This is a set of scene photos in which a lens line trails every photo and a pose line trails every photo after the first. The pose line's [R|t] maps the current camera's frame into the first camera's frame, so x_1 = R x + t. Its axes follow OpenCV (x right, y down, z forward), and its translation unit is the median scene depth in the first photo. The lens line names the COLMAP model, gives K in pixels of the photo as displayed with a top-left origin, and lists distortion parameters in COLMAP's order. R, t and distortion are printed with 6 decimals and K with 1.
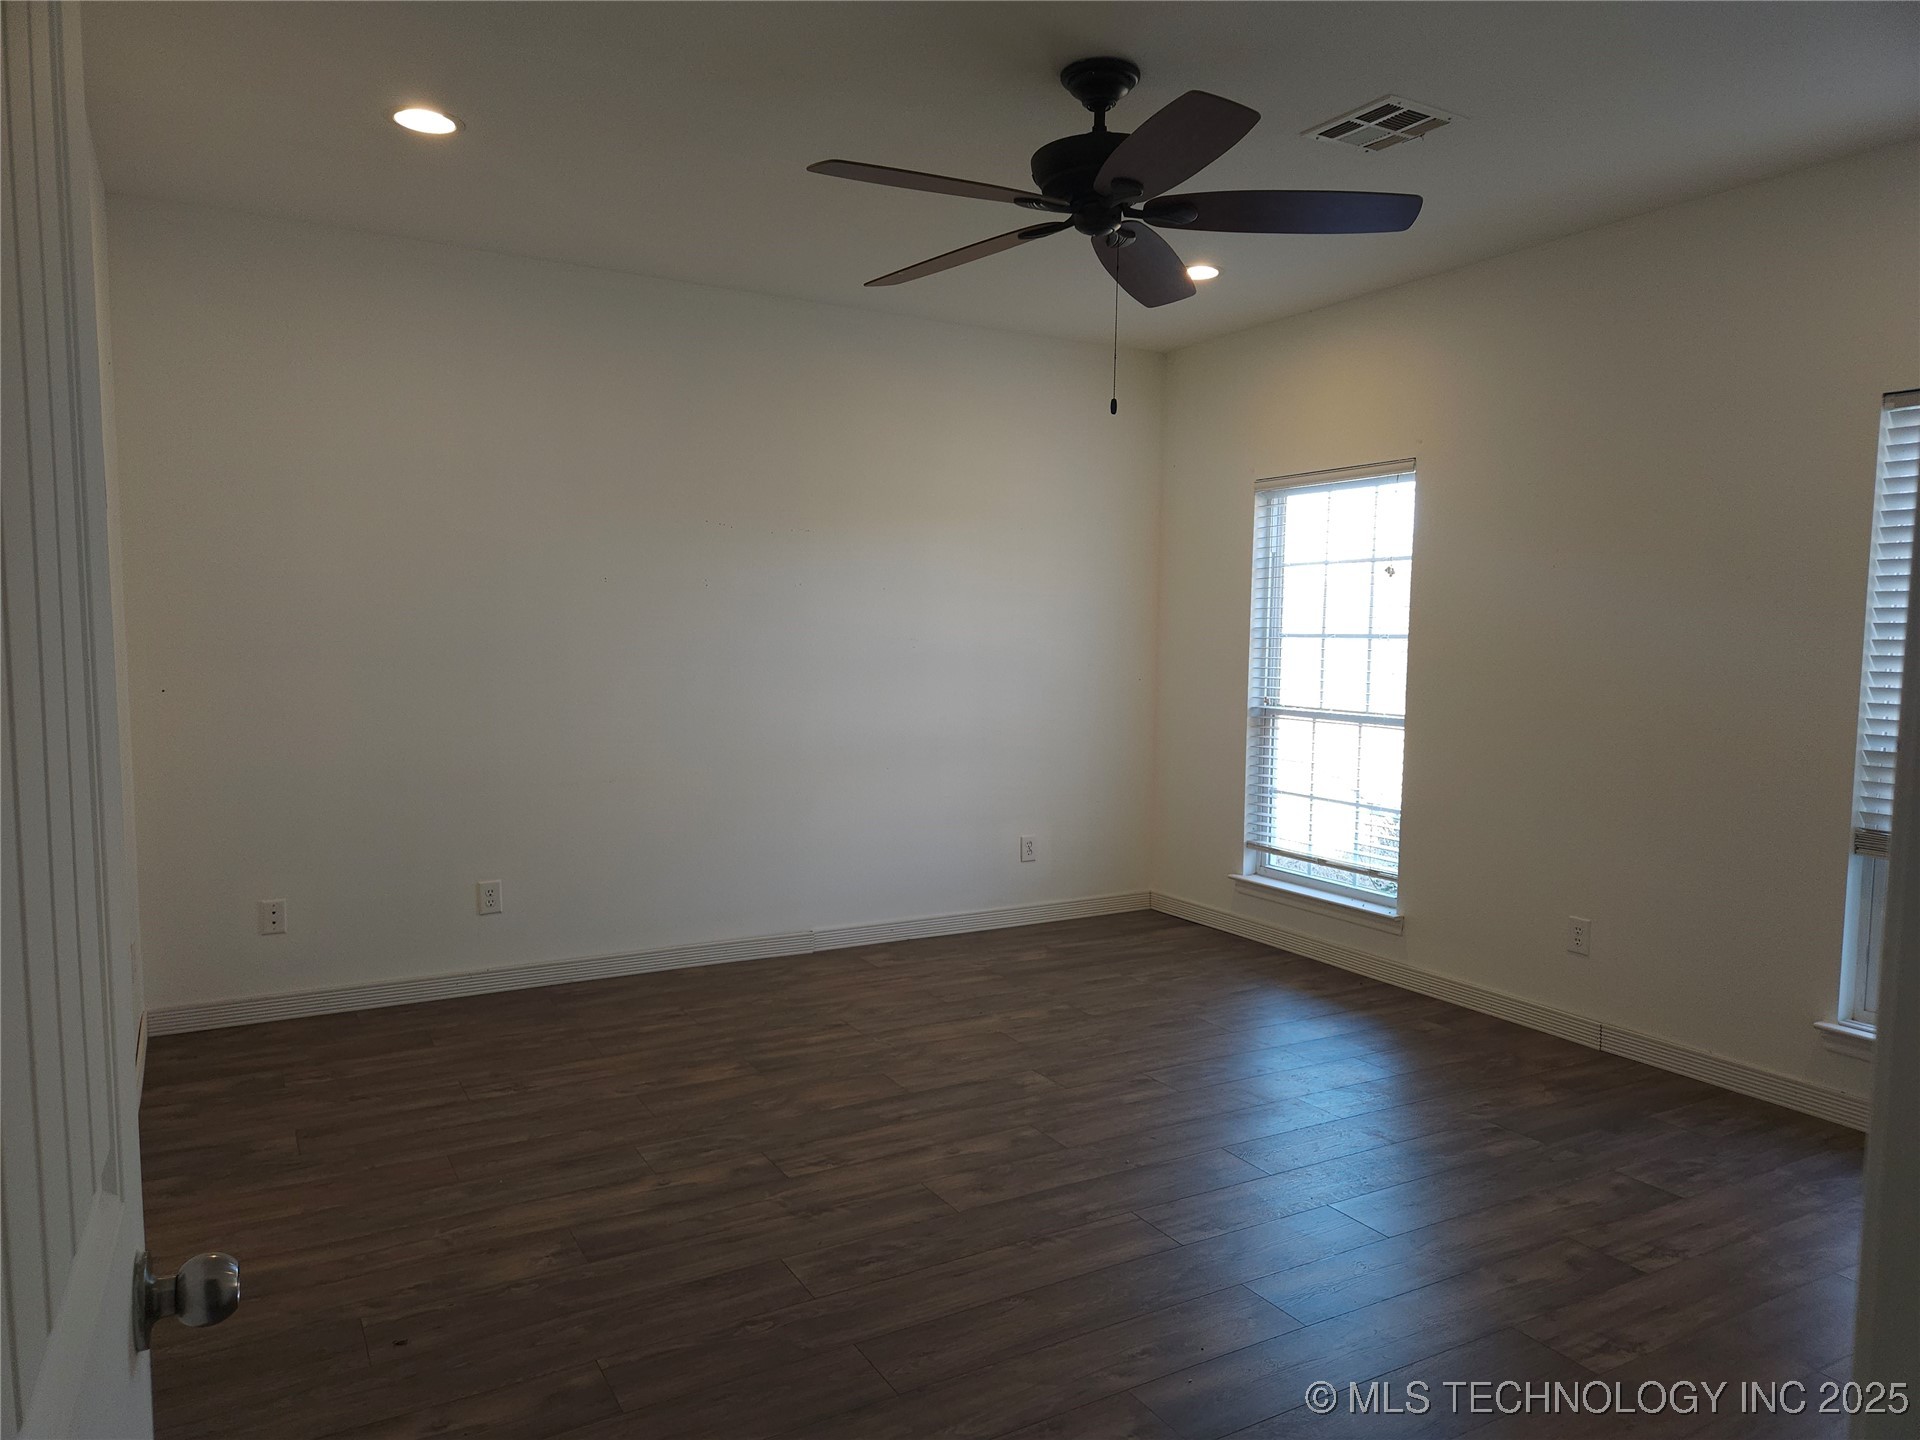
lens RADIAL K [[1292.1, 0, 958.8], [0, 1292.1, 737.7], [0, 0, 1]] dist [0.074790, -0.063397]
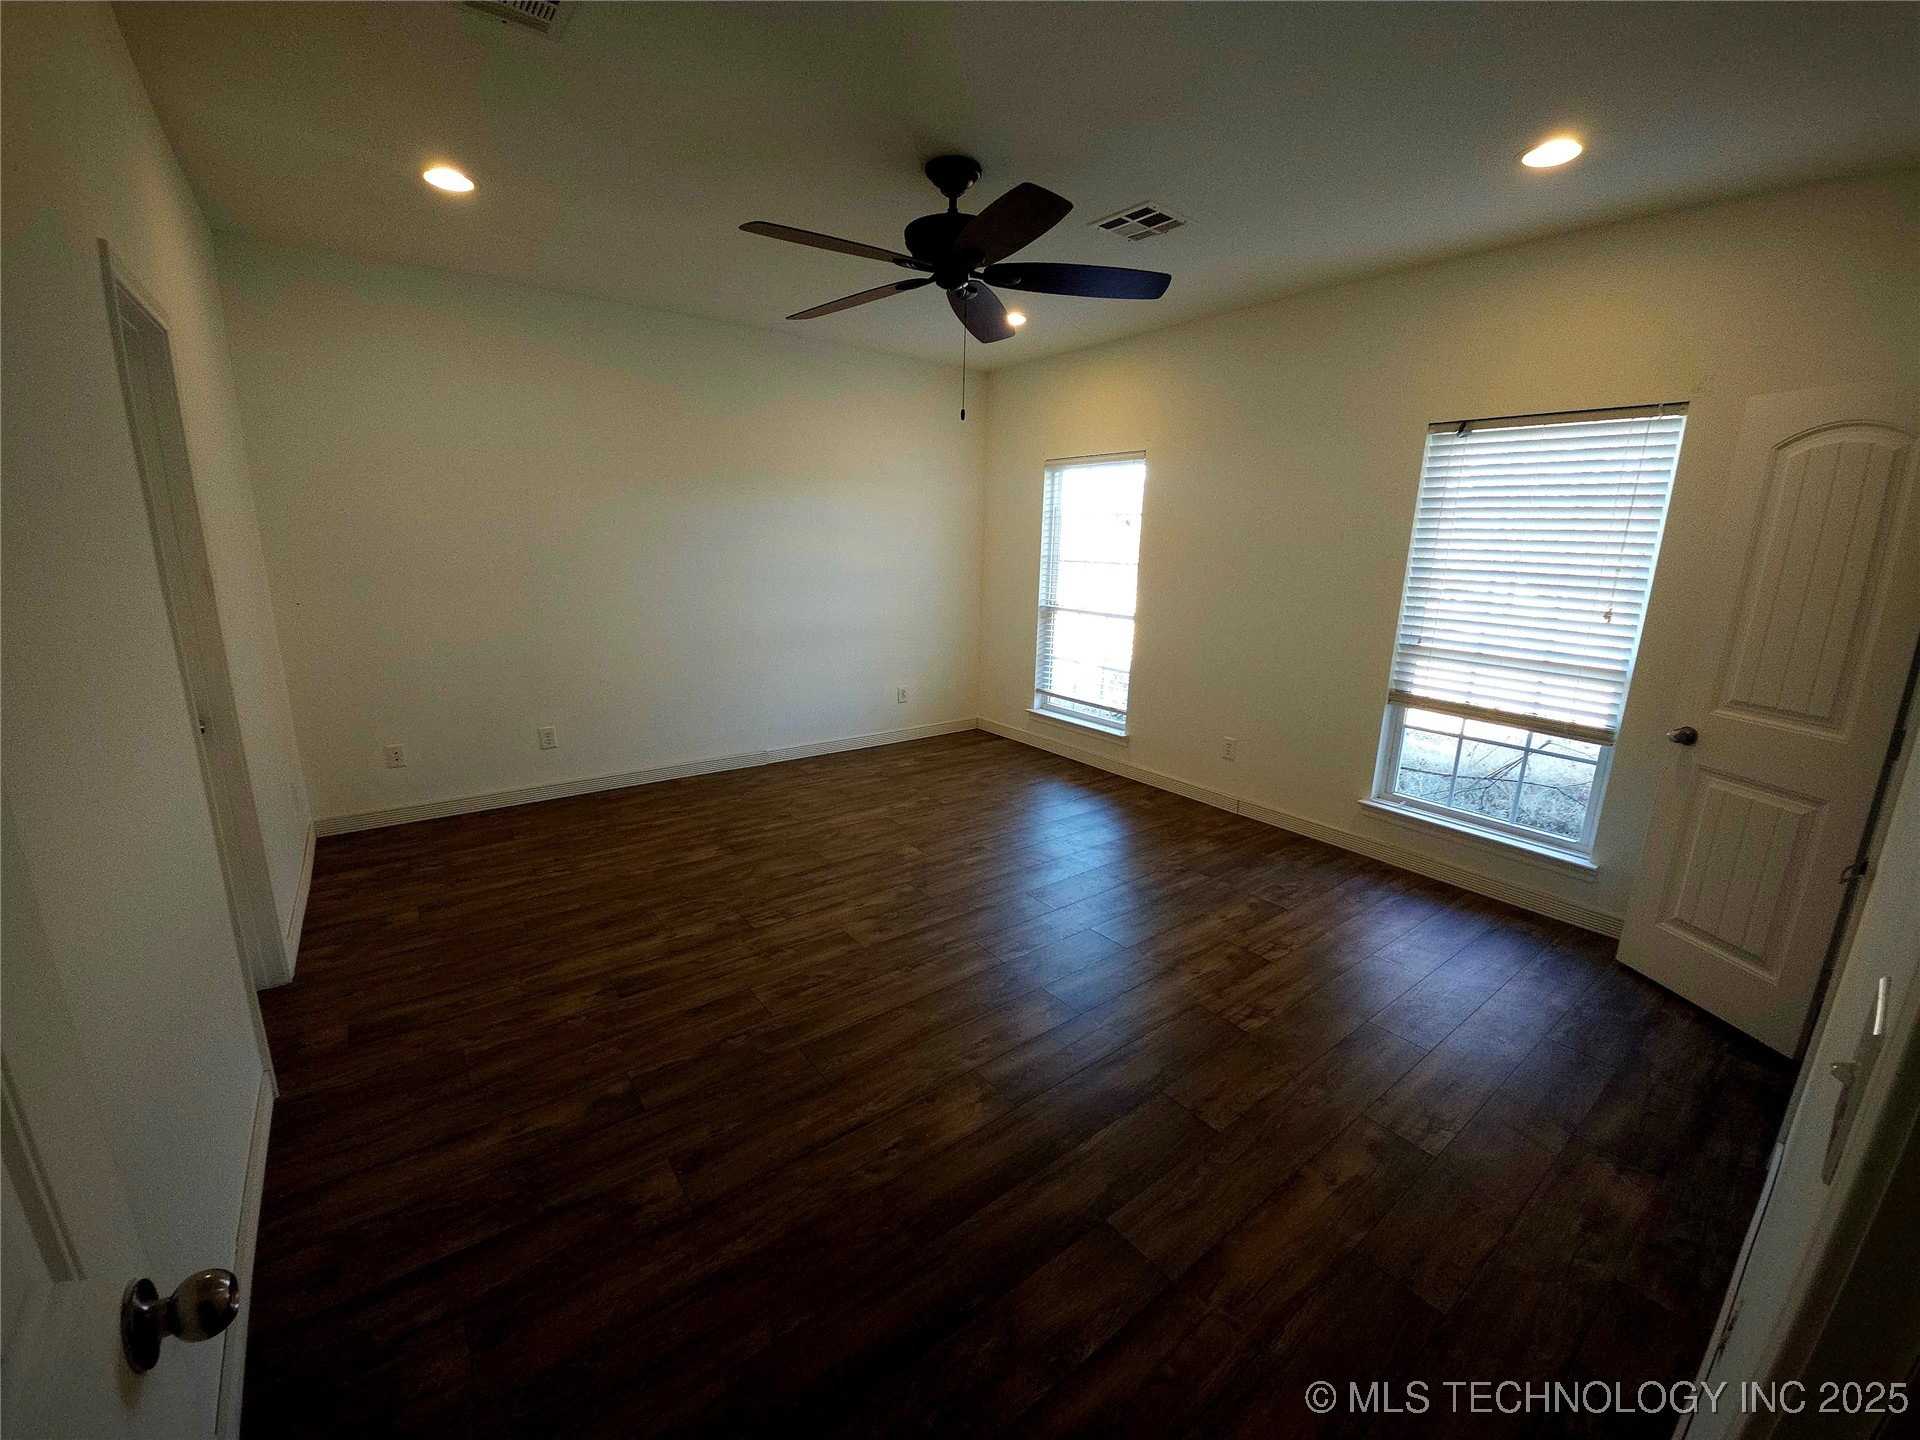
lens RADIAL K [[759.9, 0, 951.4], [0, 759.9, 716.7], [0, 0, 1]] dist [-0.000712, -0.009932]
pose [[0.992334, -0.017699, 0.122309, -0.003060], [-0.000640, 0.988942, 0.148300, -0.043200], [-0.123582, -0.147241, 0.981350, 0.108757]]
